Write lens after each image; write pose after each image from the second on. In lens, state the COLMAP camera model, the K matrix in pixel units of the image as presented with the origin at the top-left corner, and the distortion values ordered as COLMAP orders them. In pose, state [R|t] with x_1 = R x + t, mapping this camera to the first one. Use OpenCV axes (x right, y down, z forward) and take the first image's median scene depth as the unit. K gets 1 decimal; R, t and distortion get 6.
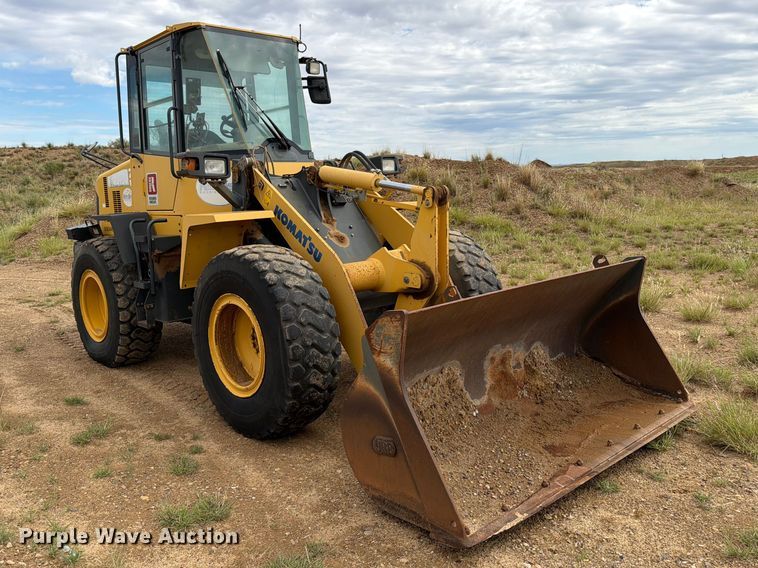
lens RADIAL K [[625.3, 0, 362.1], [0, 625.3, 262.7], [0, 0, 1]] dist [0.105611, -0.160934]
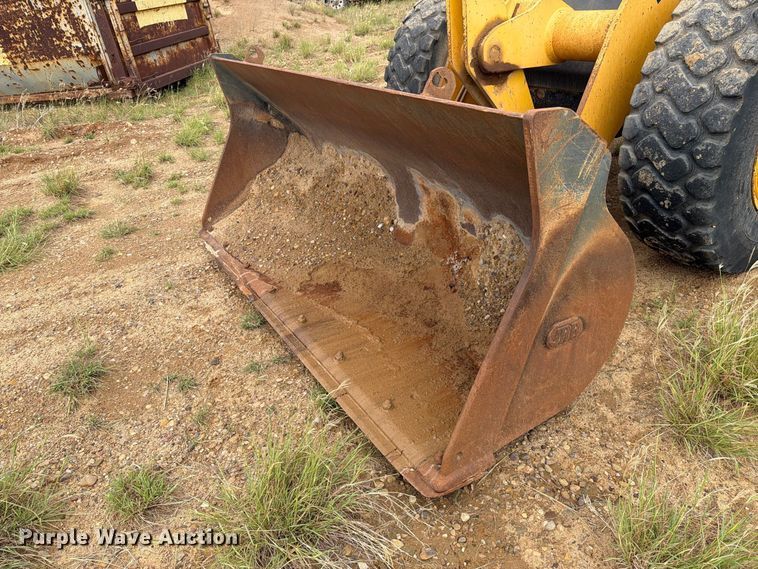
lens RADIAL K [[533.9, 0, 379.0], [0, 533.9, 284.5], [0, 0, 1]] dist [0.113130, -0.148826]
pose [[-0.158534, 0.545706, -0.822844, 0.514382], [-0.009119, 0.832538, 0.553892, -0.062580], [0.987311, 0.095315, -0.127010, 0.682124]]
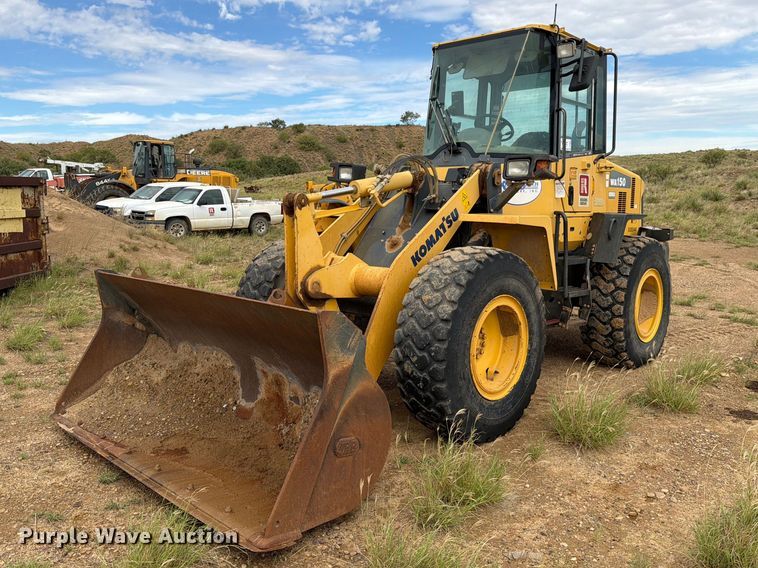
lens RADIAL K [[655.2, 0, 378.5], [0, 655.2, 263.5], [0, 0, 1]] dist [0.124542, -0.188062]
pose [[0.068011, 0.137643, -0.988144, 0.791322], [-0.134421, 0.982671, 0.127629, -0.109487], [0.988588, 0.124147, 0.085335, 0.702084]]
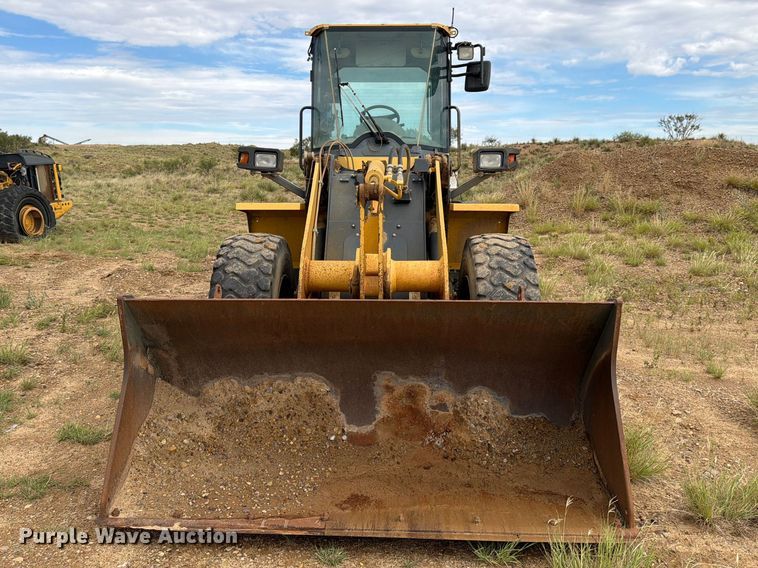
lens RADIAL K [[653.8, 0, 379.0], [0, 653.8, 284.0], [0, 0, 1]] dist [0.111099, -0.218978]
pose [[0.718965, 0.137326, -0.681345, 0.520115], [-0.115026, 0.990278, 0.078215, -0.037128], [0.685462, 0.022139, 0.727771, 0.219912]]
